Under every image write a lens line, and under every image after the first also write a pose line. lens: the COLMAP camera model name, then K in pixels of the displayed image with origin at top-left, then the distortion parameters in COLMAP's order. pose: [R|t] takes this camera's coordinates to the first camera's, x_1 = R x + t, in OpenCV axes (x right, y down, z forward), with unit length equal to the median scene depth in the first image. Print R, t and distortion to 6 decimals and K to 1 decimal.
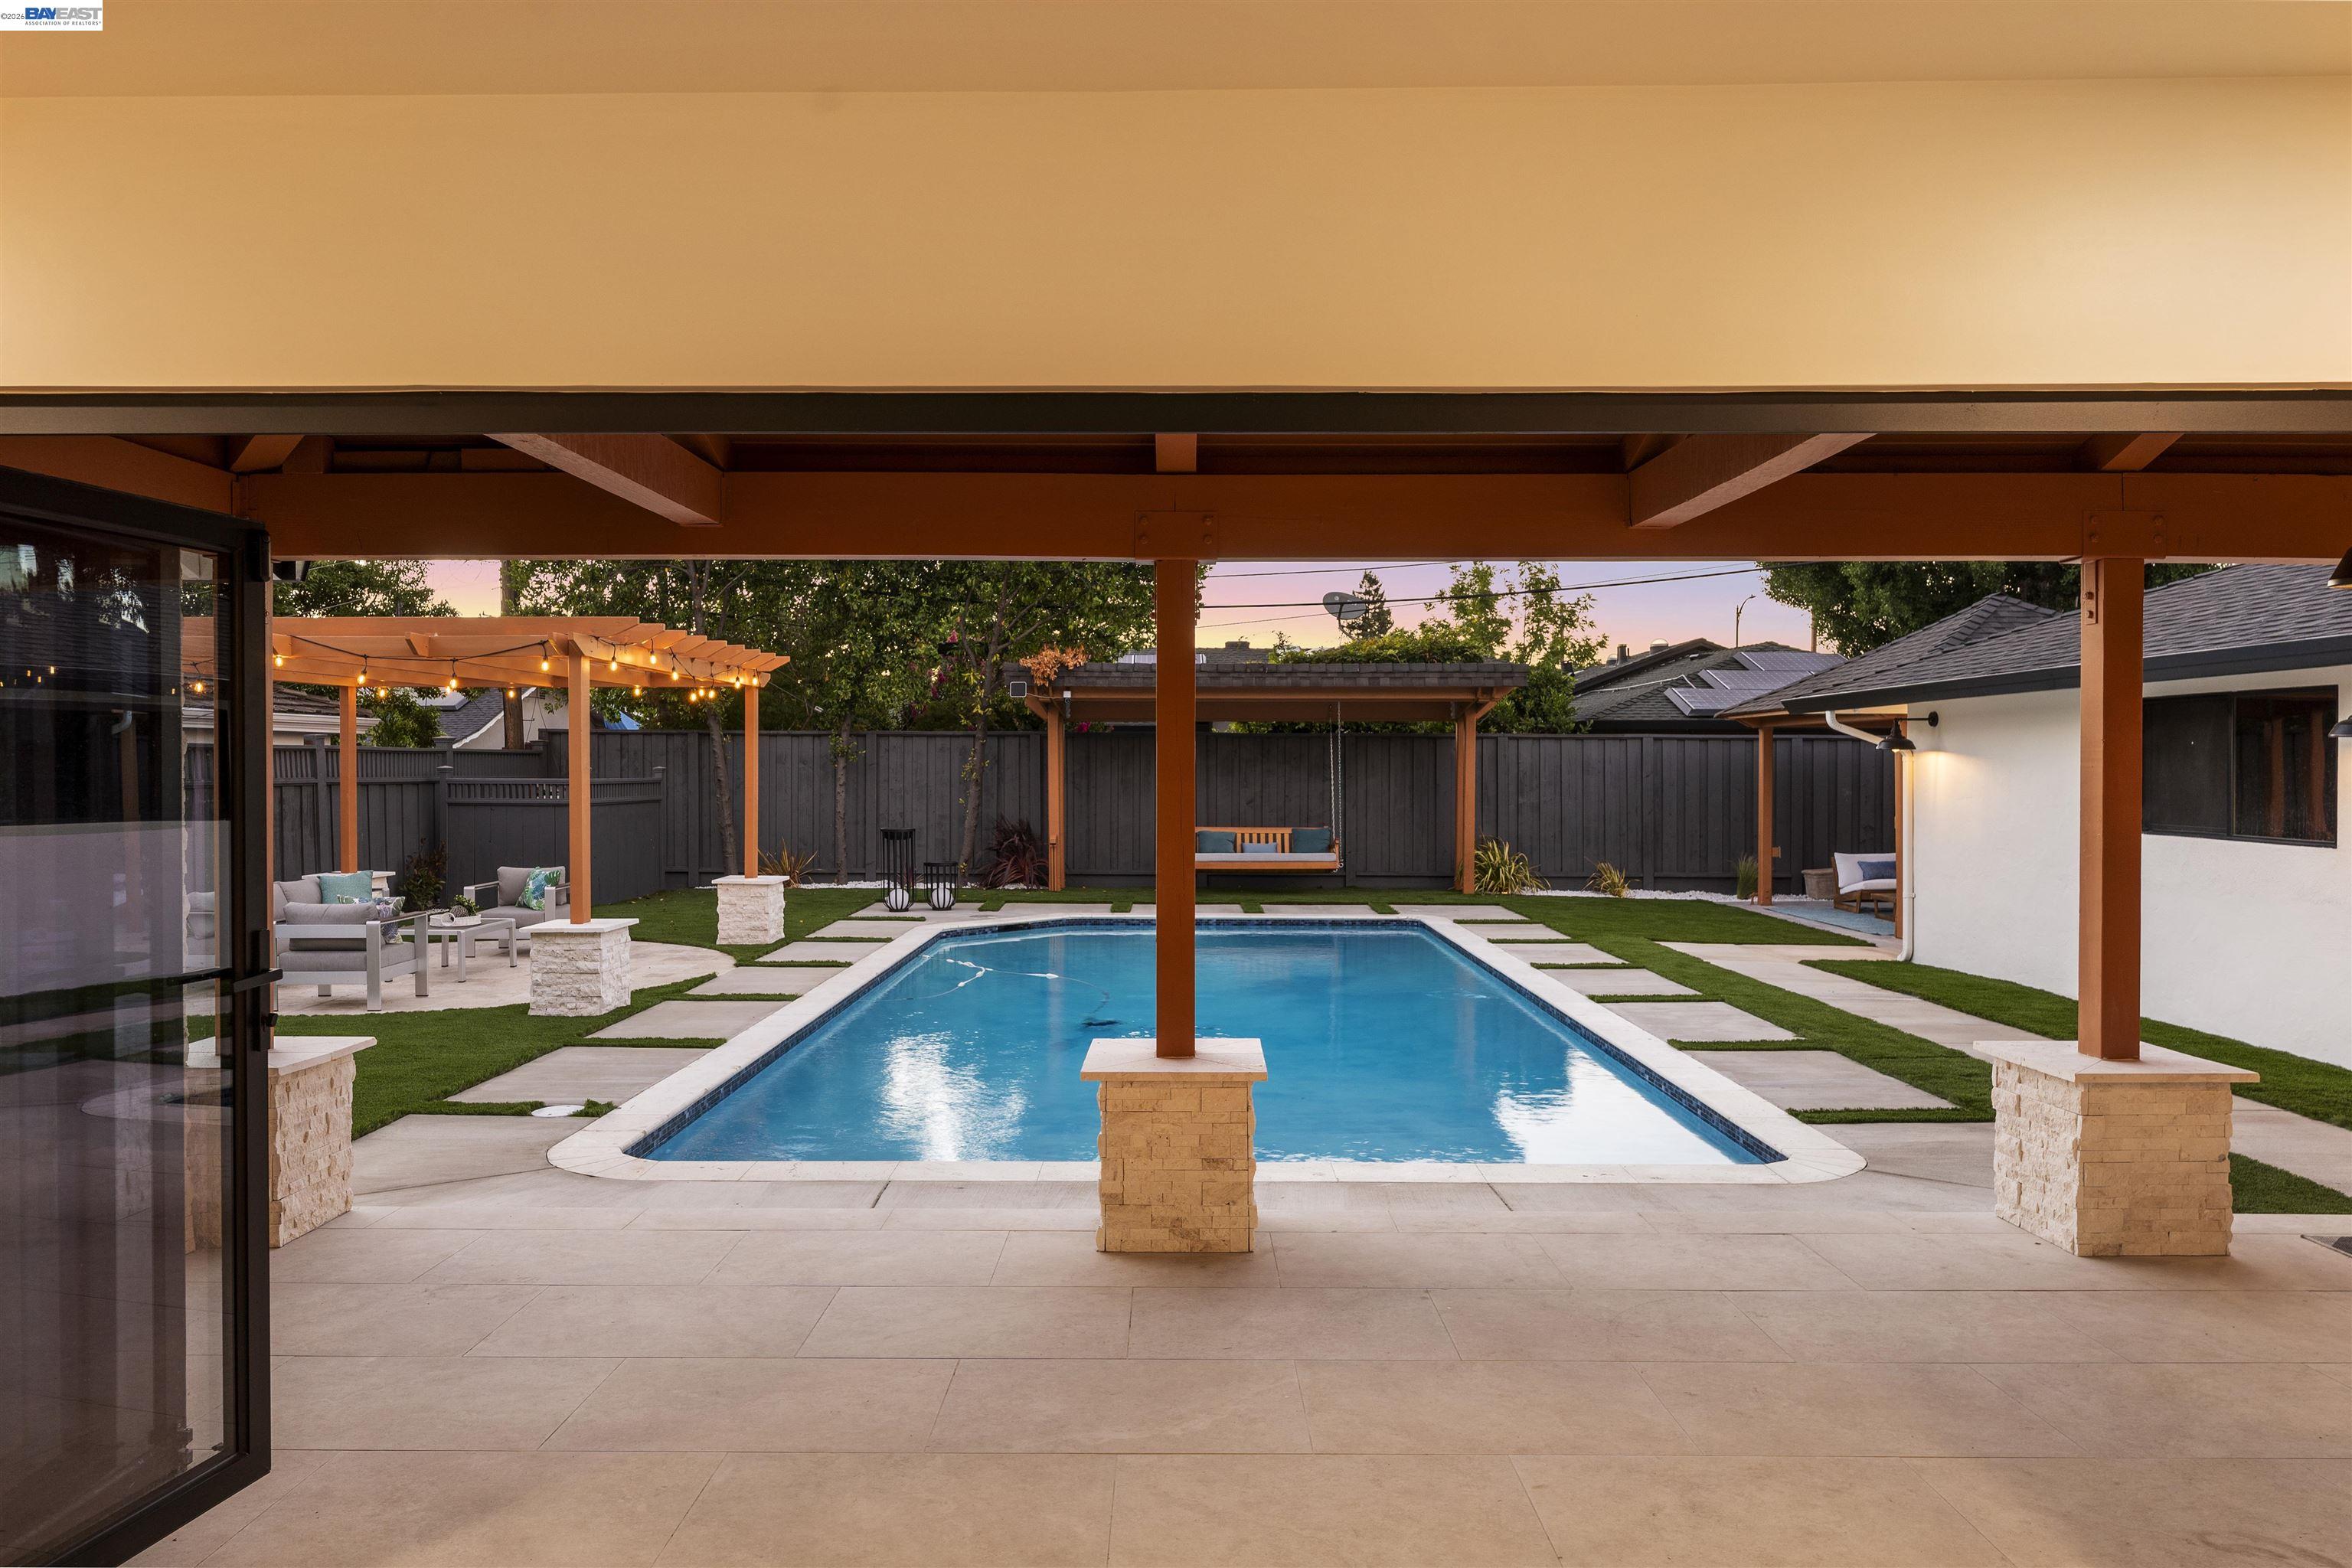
lens RADIAL K [[1635.7, 0, 1249.5], [0, 1635.7, 787.8], [0, 0, 1]] dist [0.015496, 0.000113]
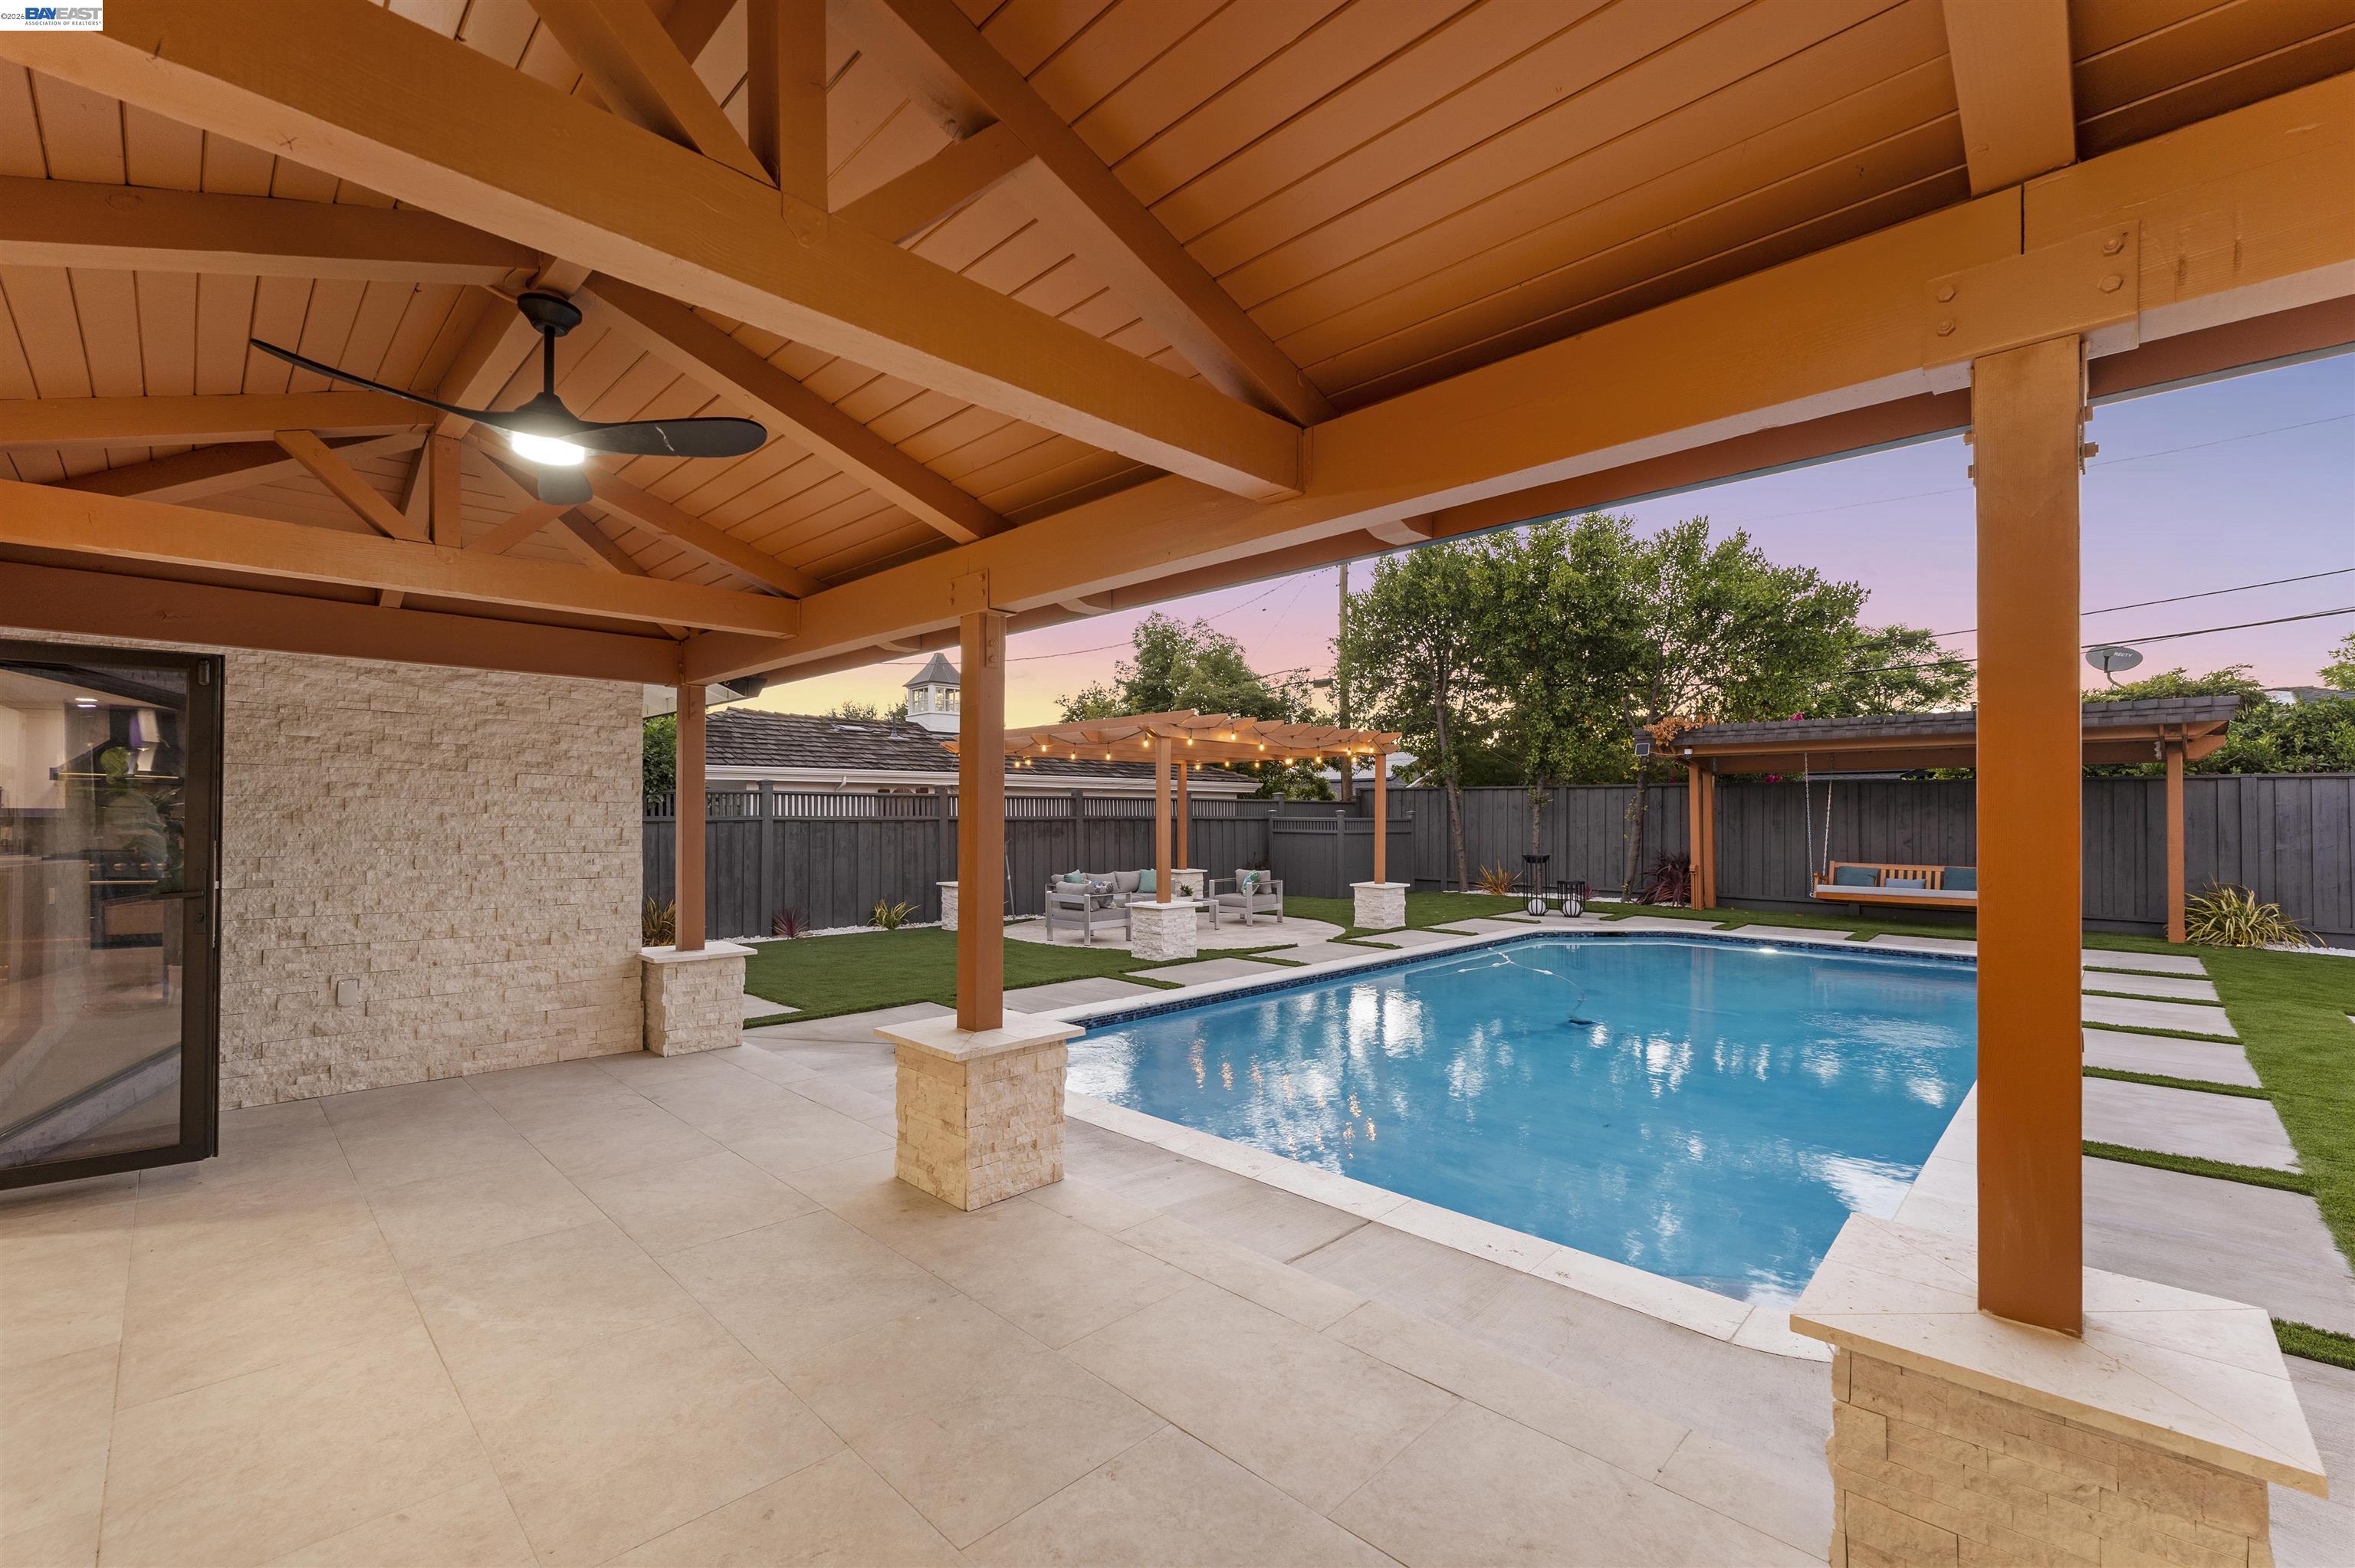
lens RADIAL K [[1013.2, 0, 1122.8], [0, 1013.2, 807.2], [0, 0, 1]] dist [-0.001647, -0.000351]
pose [[0.681246, -0.005396, -0.732035, 0.160796], [-0.011169, 0.999780, -0.017763, 0.003835], [0.731969, 0.020277, 0.681036, 0.162191]]
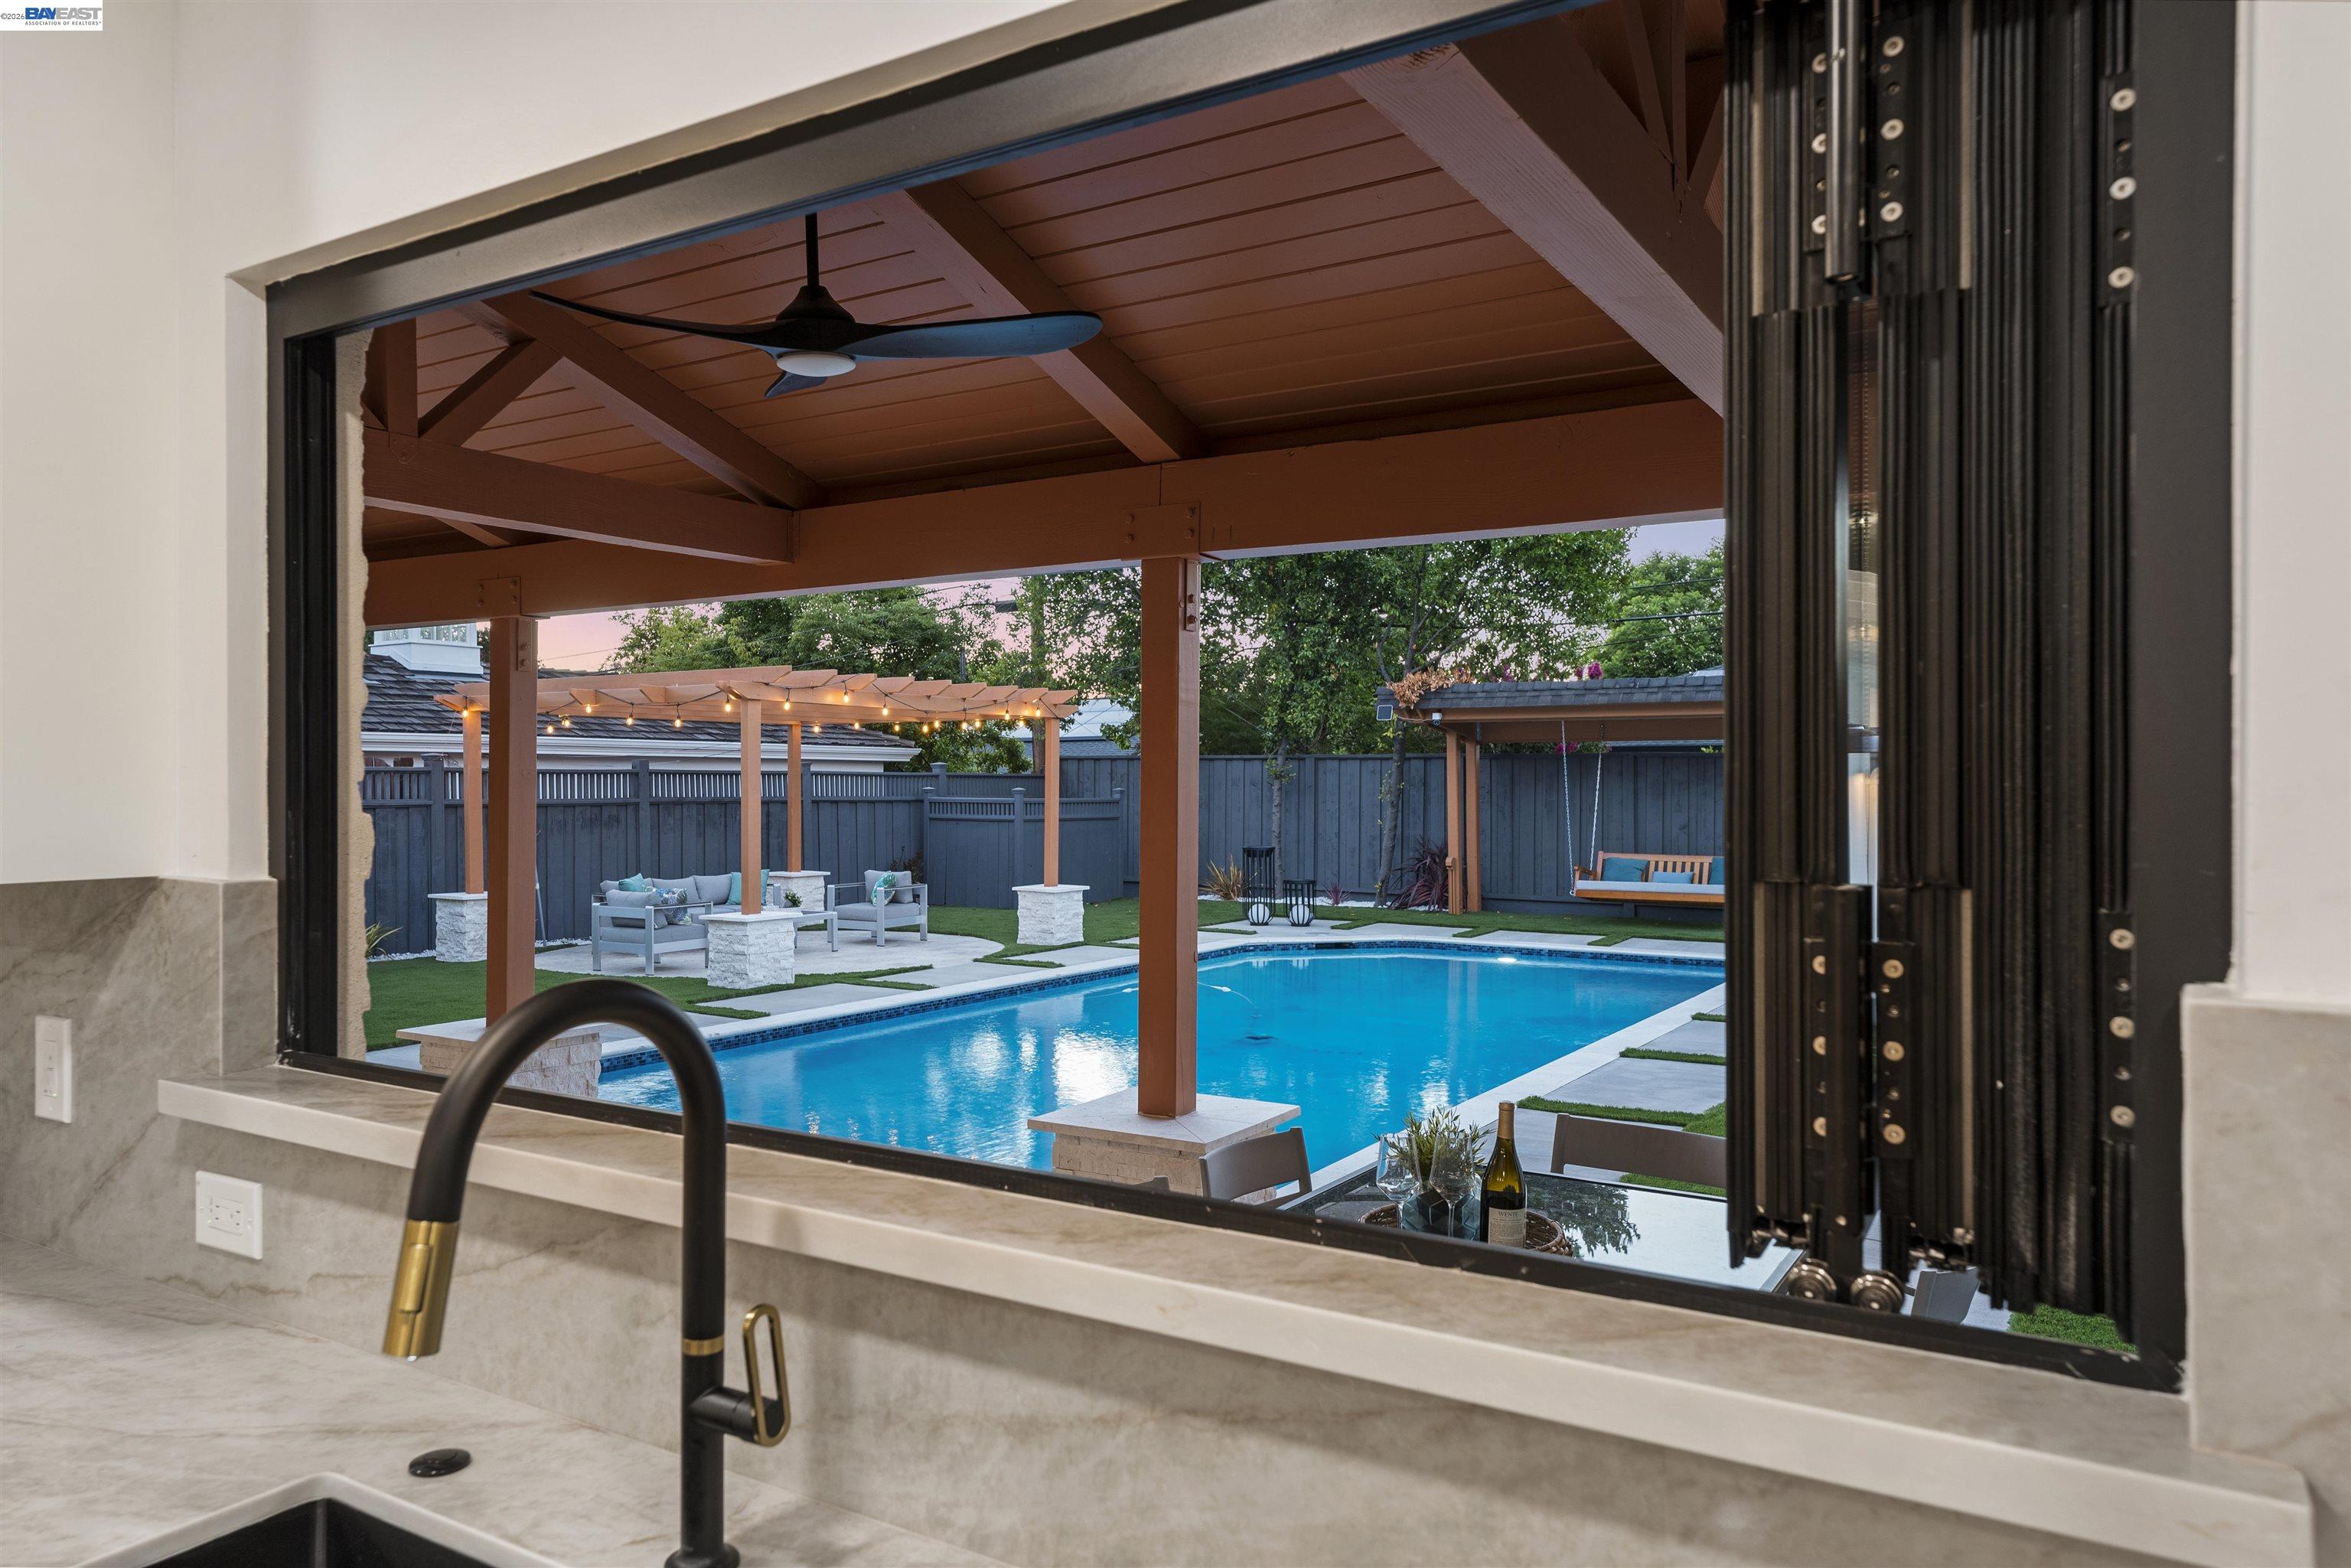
lens RADIAL K [[1634.9, 0, 1144.6], [0, 1634.9, 778.6], [0, 0, 1]] dist [0.015496, 0.000113]
pose [[0.838083, -0.001645, -0.545540, 0.285556], [-0.008478, 0.999835, -0.016039, -0.001573], [0.545477, 0.018067, 0.837931, 0.068151]]
